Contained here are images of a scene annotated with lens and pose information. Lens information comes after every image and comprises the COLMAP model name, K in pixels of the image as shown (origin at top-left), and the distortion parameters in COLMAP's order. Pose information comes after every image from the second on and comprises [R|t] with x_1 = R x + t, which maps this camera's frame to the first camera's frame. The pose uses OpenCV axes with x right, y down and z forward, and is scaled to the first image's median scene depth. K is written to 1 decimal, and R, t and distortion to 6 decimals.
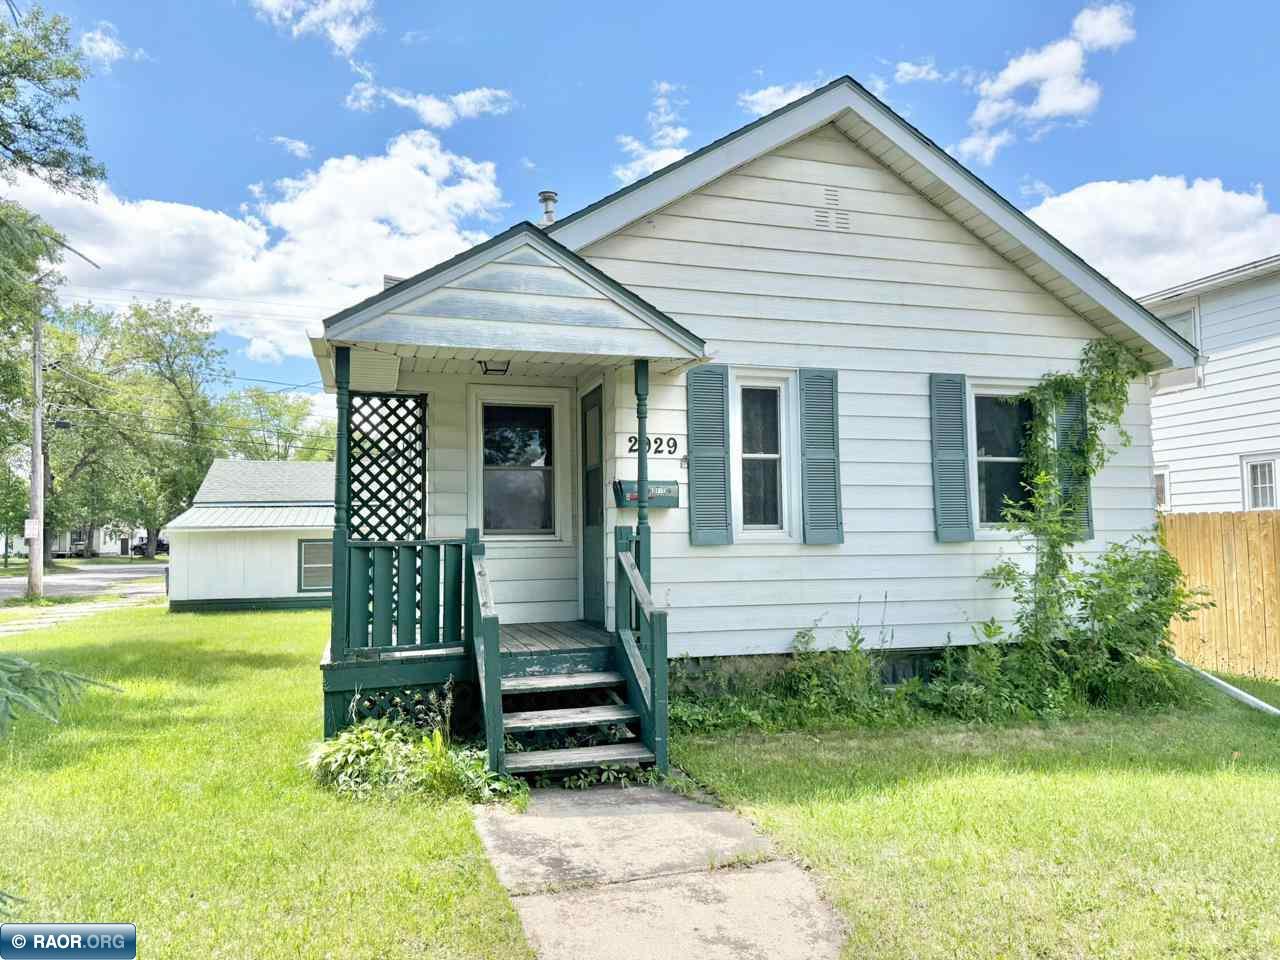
lens RADIAL K [[931.8, 0, 635.7], [0, 931.8, 472.7], [0, 0, 1]] dist [-0.021377, -0.001637]
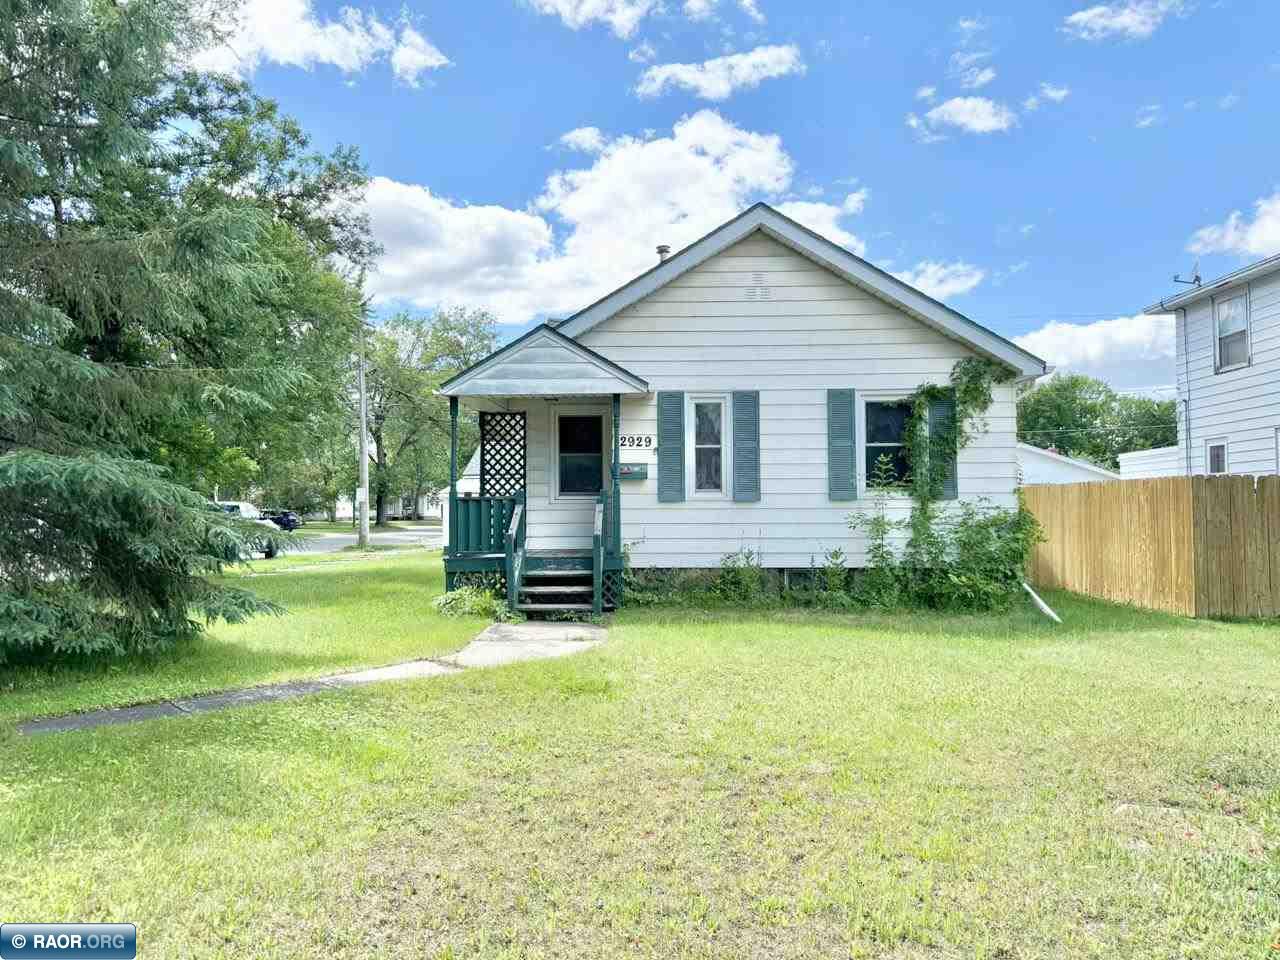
lens RADIAL K [[931.8, 0, 627.1], [0, 931.8, 483.0], [0, 0, 1]] dist [-0.021377, -0.001637]
pose [[0.948547, -0.002831, -0.316624, 0.487741], [0.016801, 0.999001, 0.041400, -0.022496], [0.316191, -0.044590, 0.947647, -0.553686]]
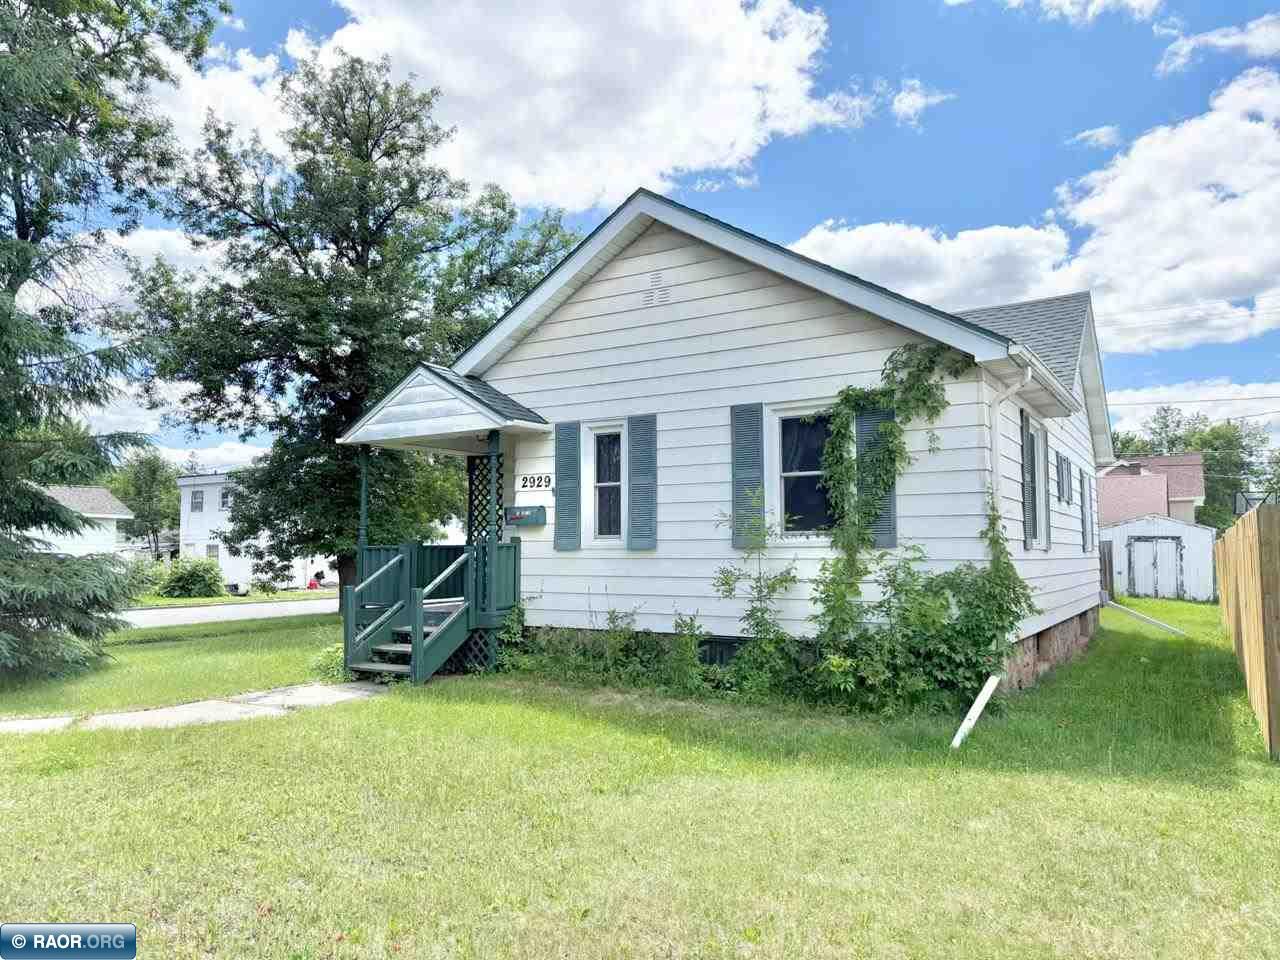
lens RADIAL K [[931.8, 0, 627.1], [0, 931.8, 472.8], [0, 0, 1]] dist [-0.021377, -0.001637]
pose [[0.644490, -0.055744, -0.762578, 1.135078], [0.050583, 0.998262, -0.030223, 0.007473], [0.762938, -0.019095, 0.646189, 0.130743]]
